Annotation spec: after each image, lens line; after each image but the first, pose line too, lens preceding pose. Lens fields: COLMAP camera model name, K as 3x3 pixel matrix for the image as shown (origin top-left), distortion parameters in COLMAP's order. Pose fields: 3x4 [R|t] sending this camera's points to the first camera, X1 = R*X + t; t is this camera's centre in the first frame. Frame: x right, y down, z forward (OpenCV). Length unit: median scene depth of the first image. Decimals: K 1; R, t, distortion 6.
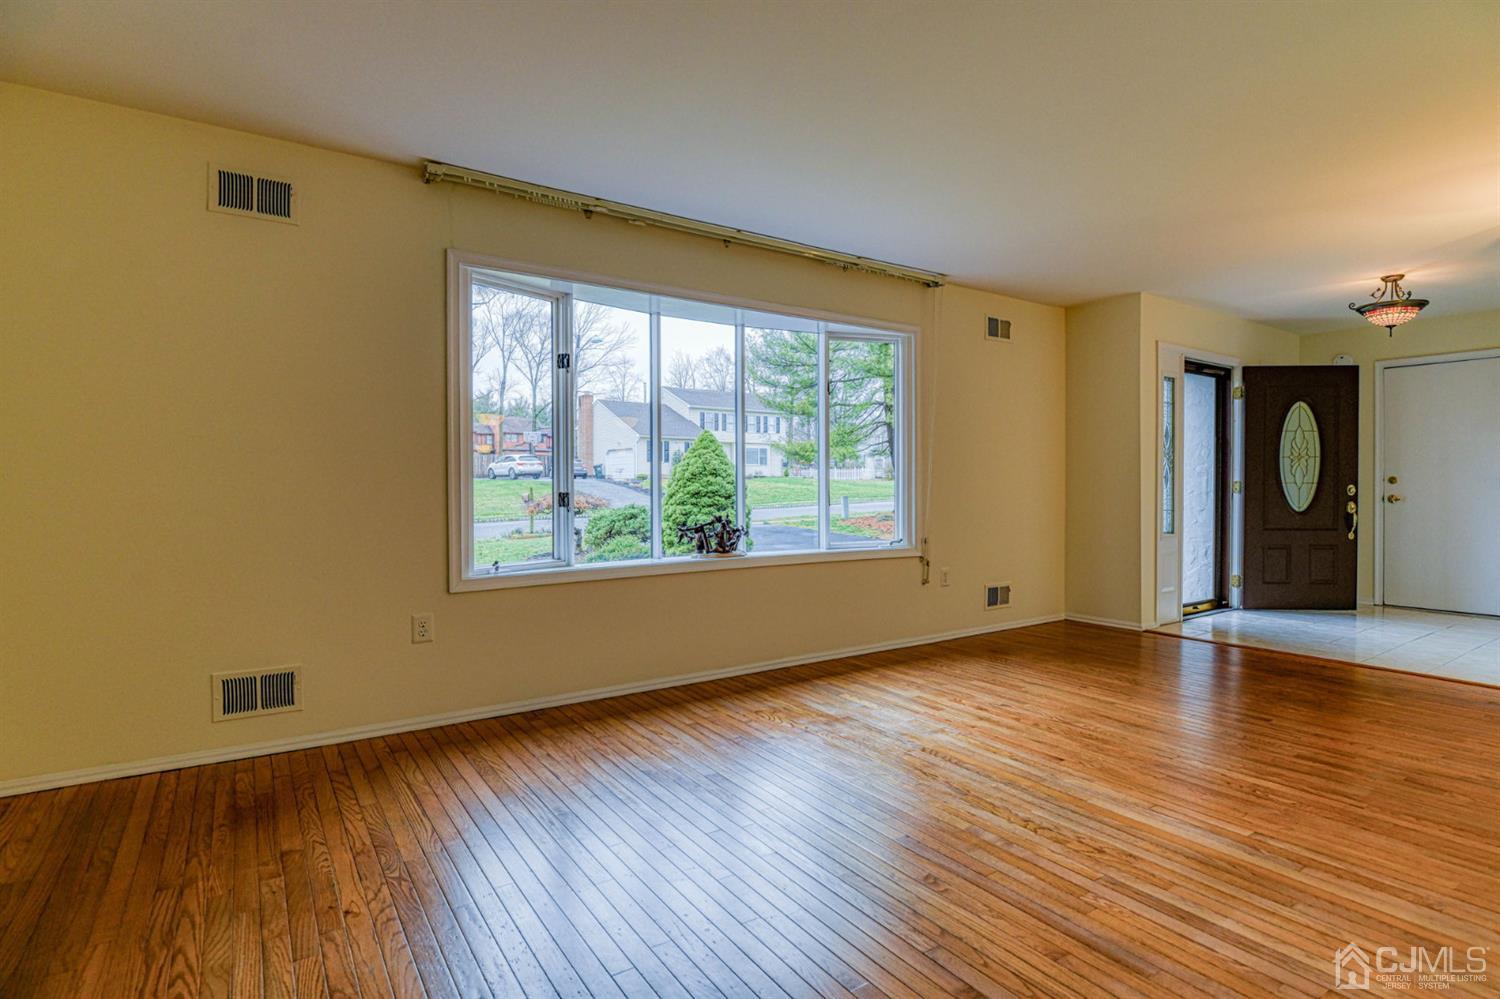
lens RADIAL K [[753.1, 0, 758.6], [0, 753.1, 493.3], [0, 0, 1]] dist [-0.005603, -0.001544]
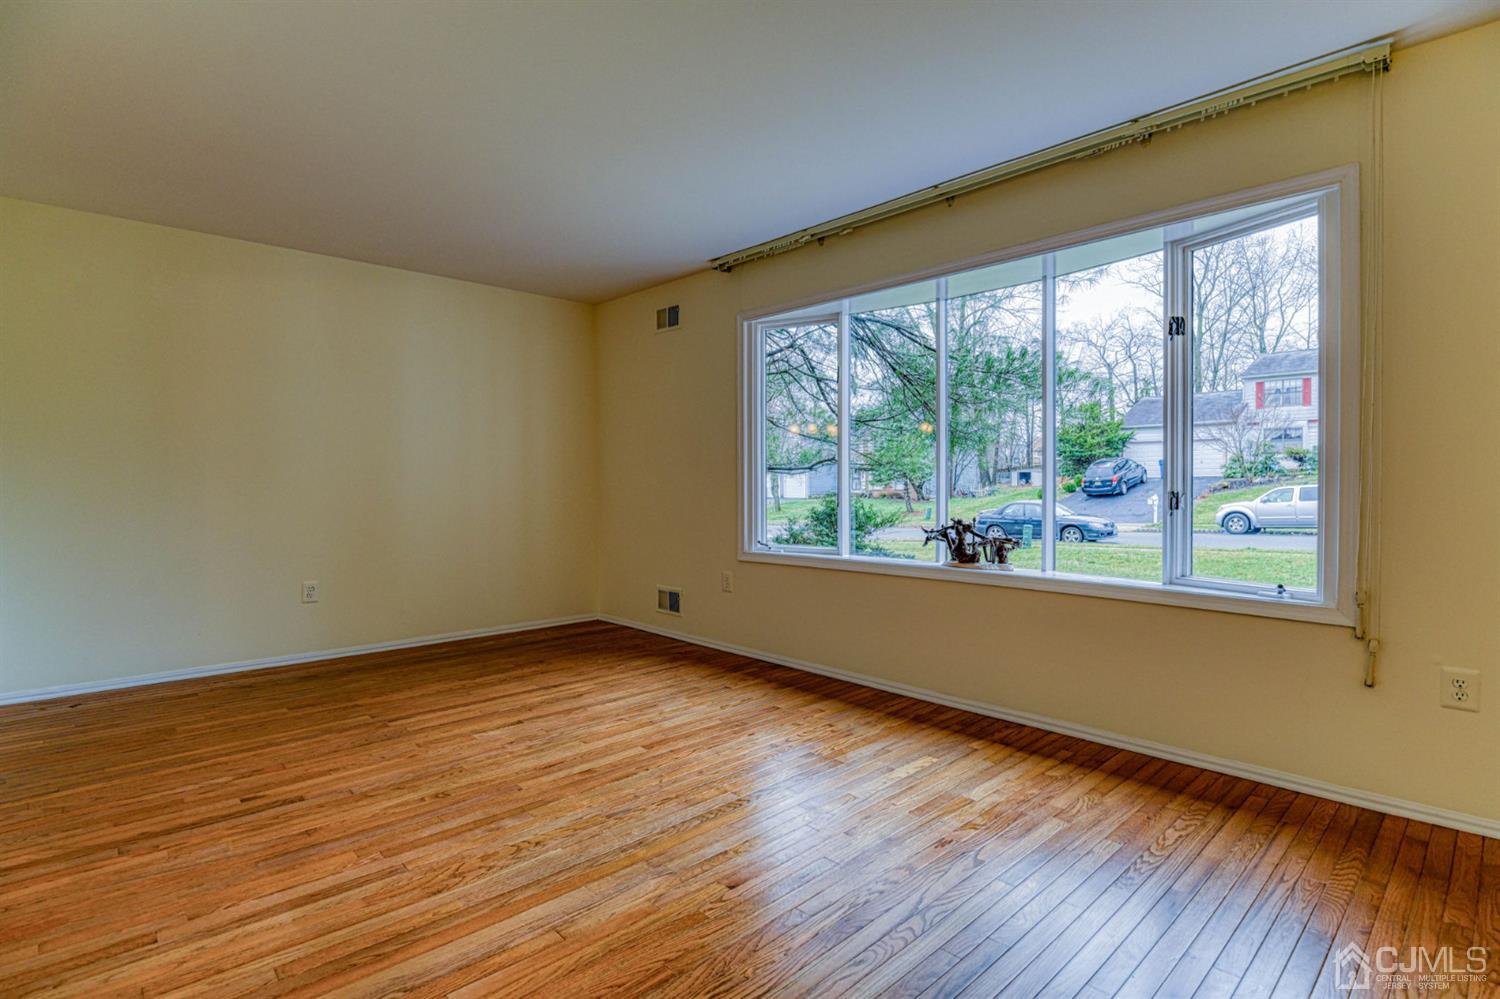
lens RADIAL K [[744.0, 0, 764.3], [0, 744.0, 481.6], [0, 0, 1]] dist [-0.003865, -0.010257]
pose [[0.162694, -0.002312, -0.986674, 0.943562], [-0.012257, 0.999915, -0.004364, -0.005495], [0.986600, 0.012803, 0.162652, 0.812435]]
